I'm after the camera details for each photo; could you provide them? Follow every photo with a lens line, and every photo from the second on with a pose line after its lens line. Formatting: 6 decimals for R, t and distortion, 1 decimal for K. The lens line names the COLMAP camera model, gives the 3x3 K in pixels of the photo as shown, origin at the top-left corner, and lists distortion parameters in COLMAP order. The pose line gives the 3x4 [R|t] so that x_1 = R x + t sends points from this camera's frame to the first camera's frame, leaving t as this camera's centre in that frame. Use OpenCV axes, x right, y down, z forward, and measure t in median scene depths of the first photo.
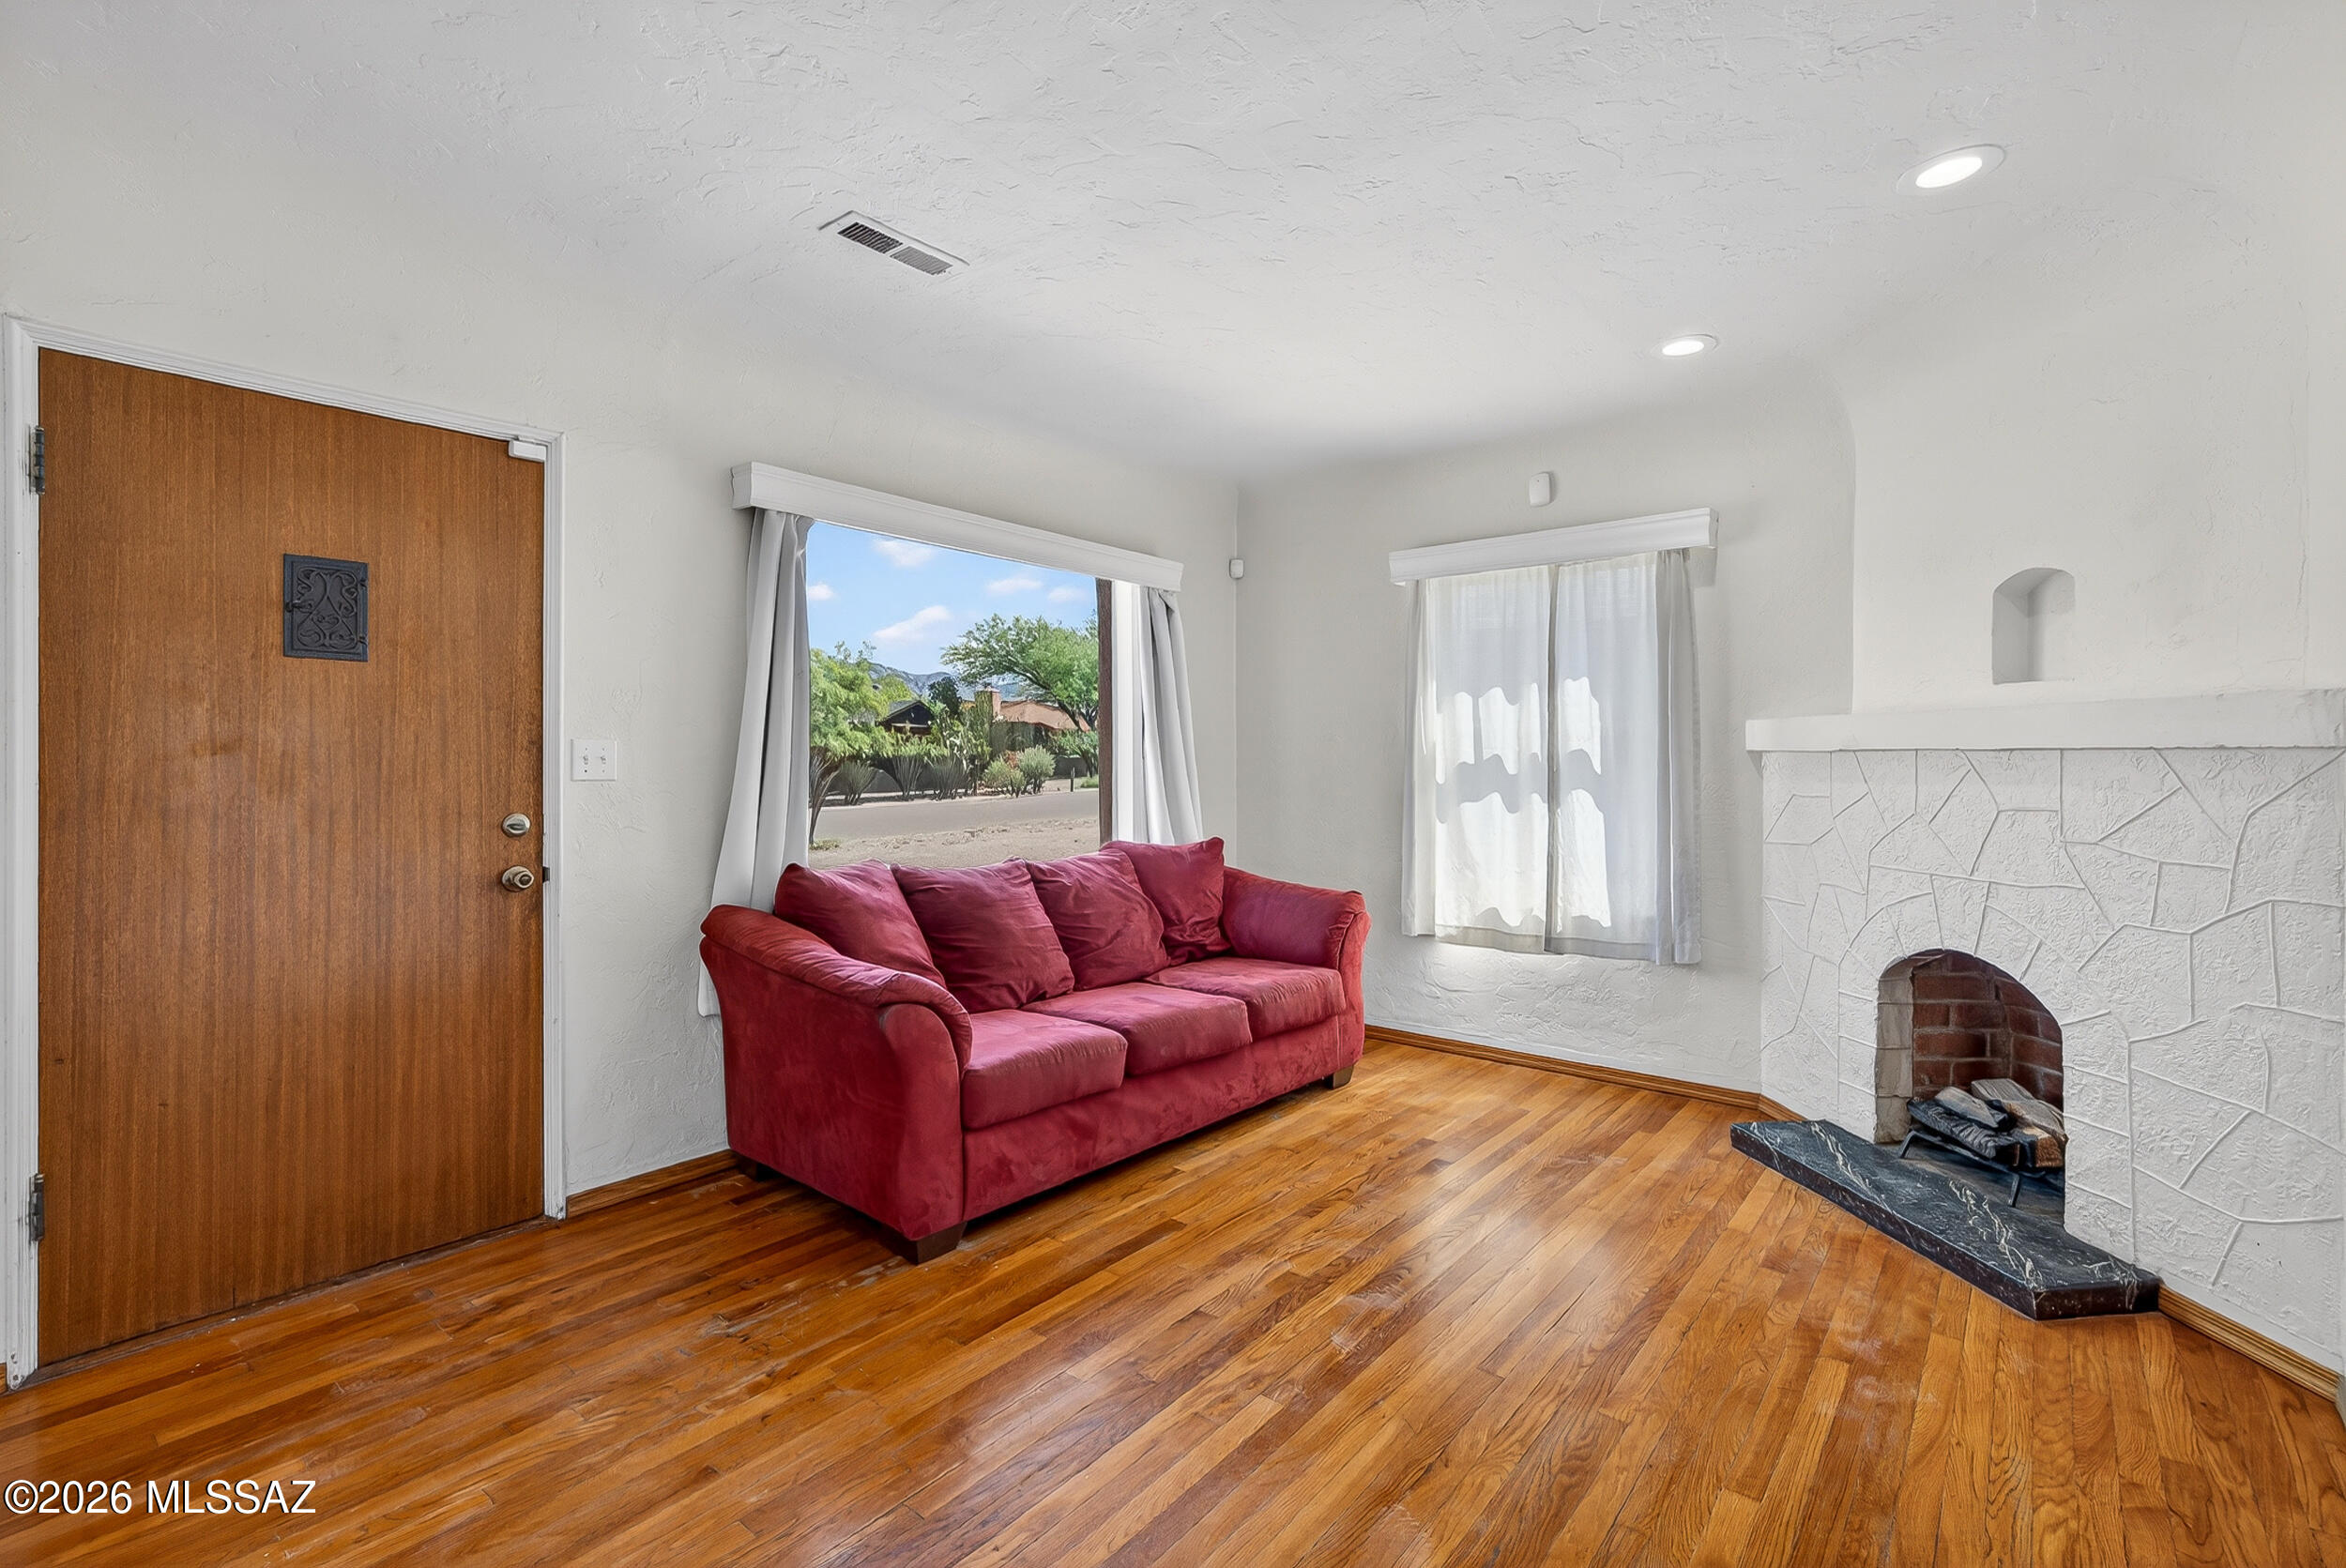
lens RADIAL K [[1073.6, 0, 1175.1], [0, 1073.6, 776.0], [0, 0, 1]] dist [0.005480, 0.002025]
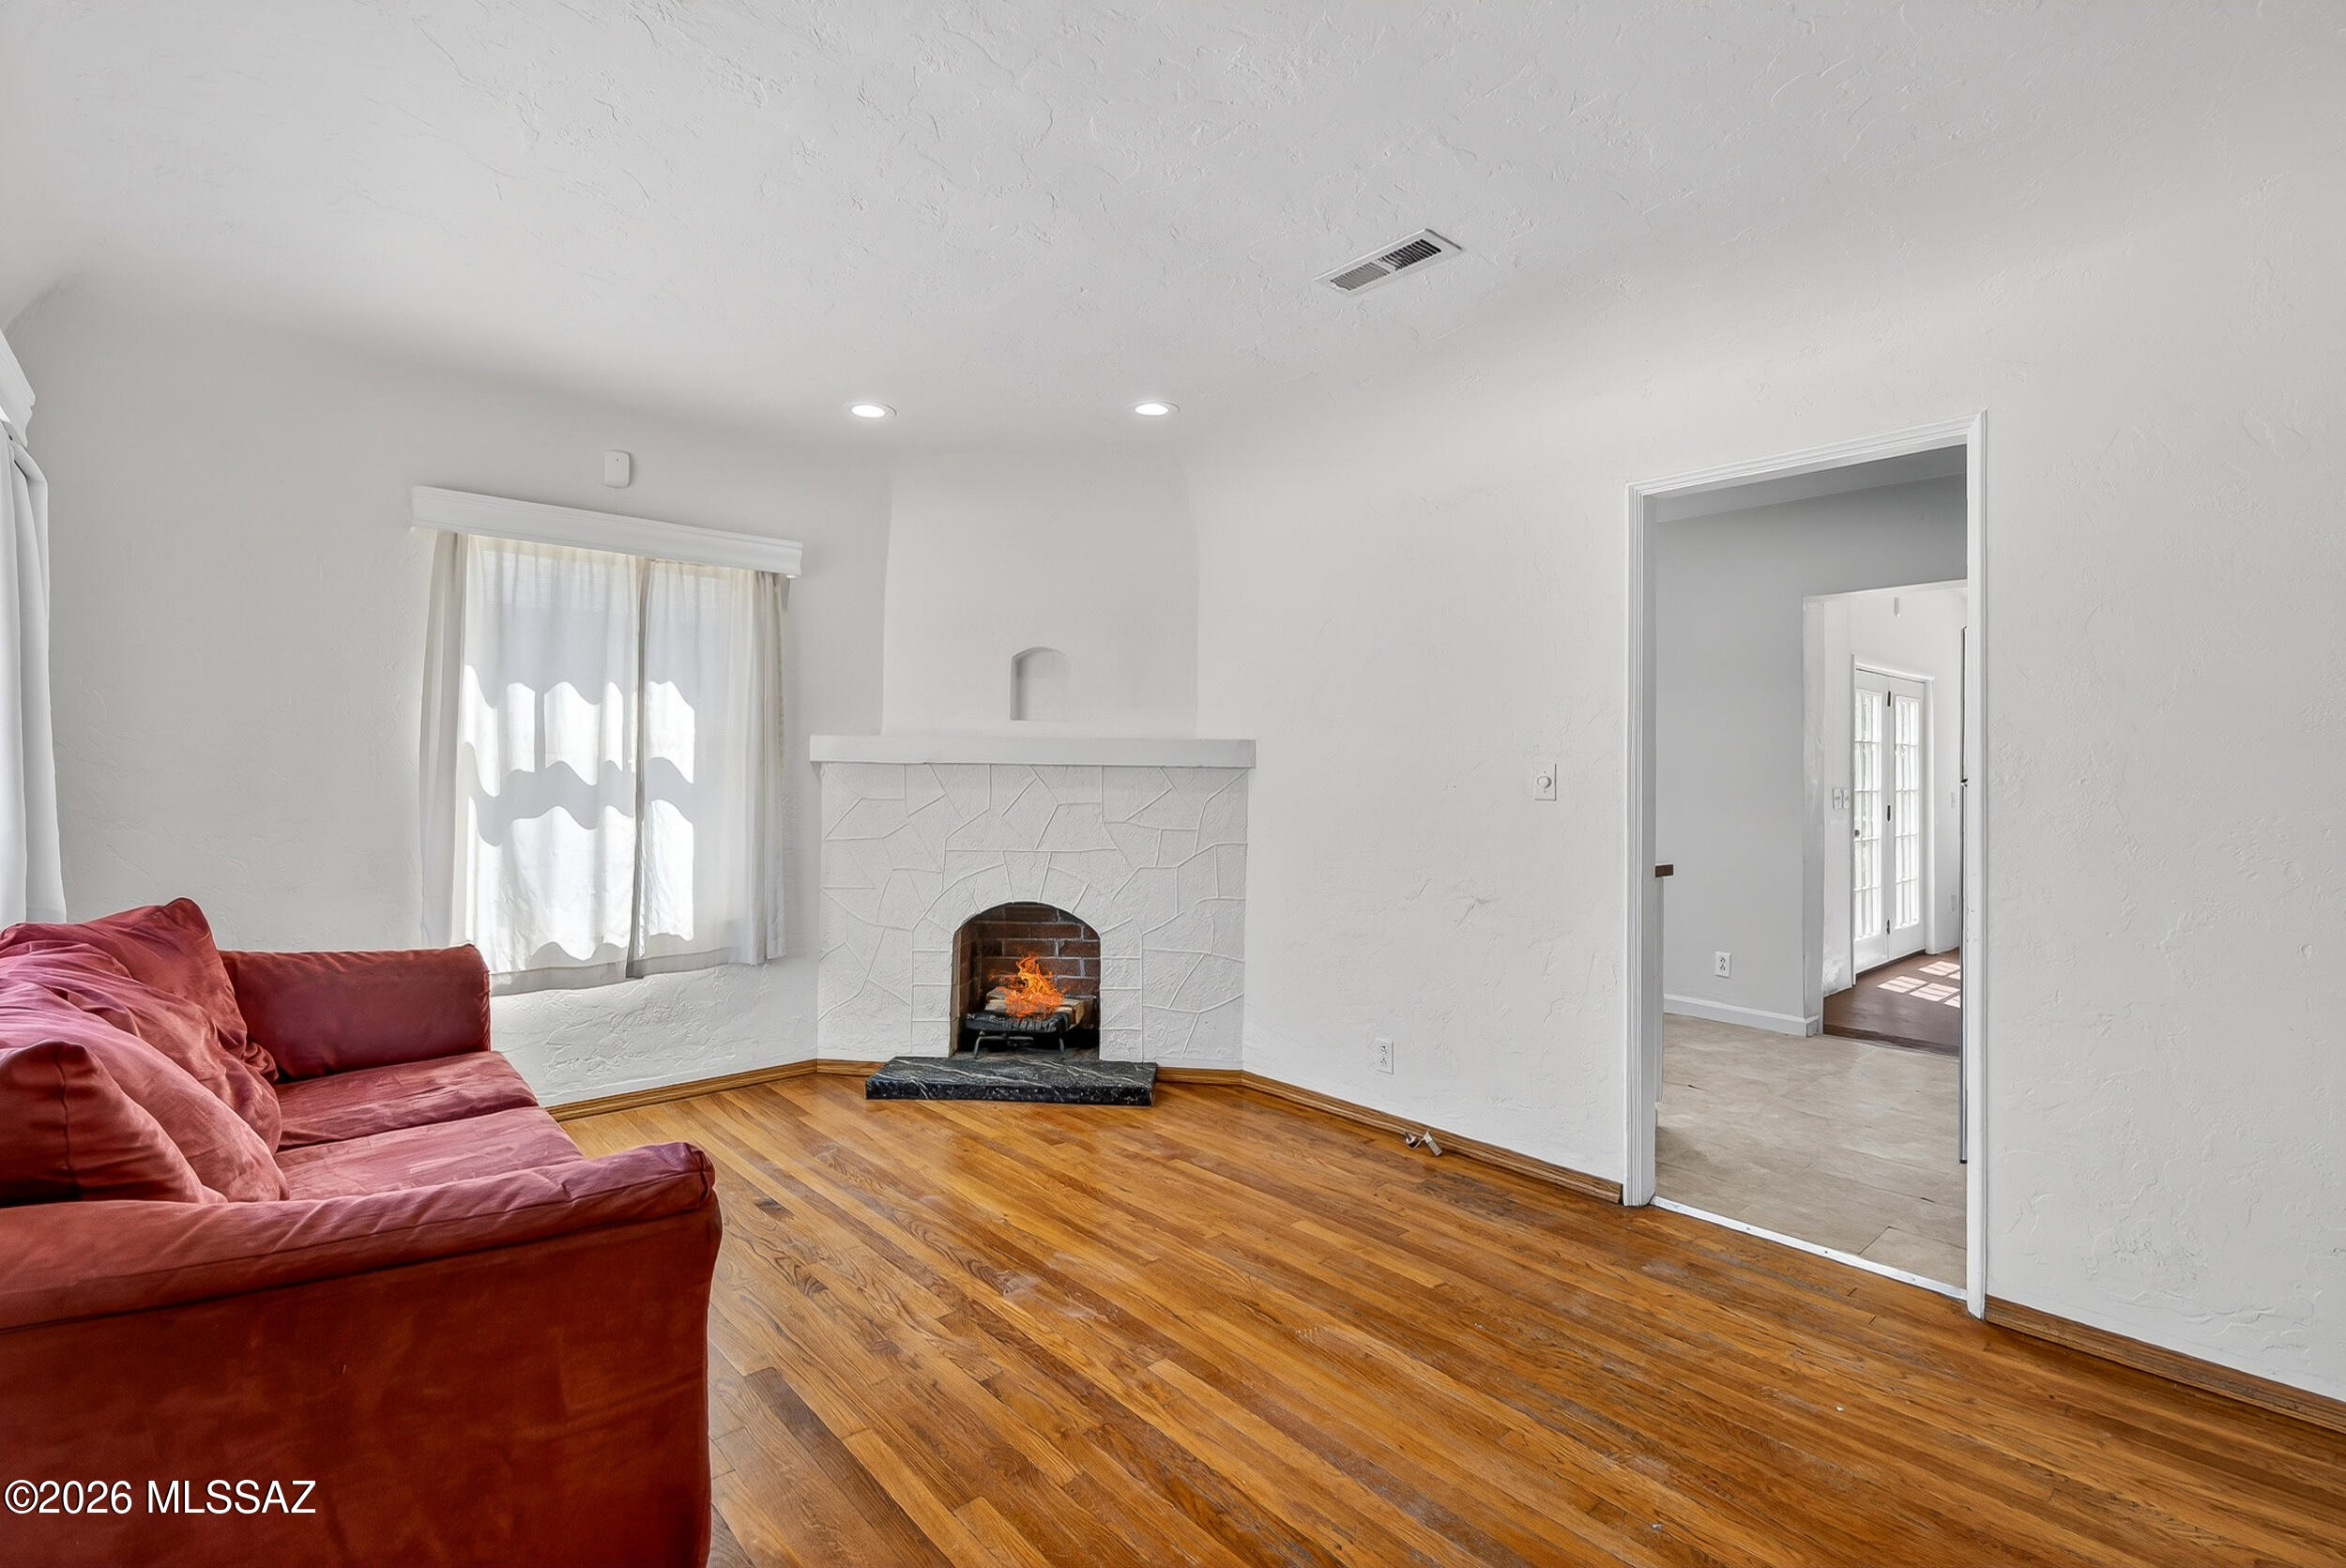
lens RADIAL K [[1073.6, 0, 1175.1], [0, 1073.6, 768.7], [0, 0, 1]] dist [0.005480, 0.002025]
pose [[0.159277, 0.003425, 0.987228, -0.607926], [0.004437, 0.999981, -0.004185, -0.010398], [-0.987224, 0.005047, 0.159258, 0.496400]]
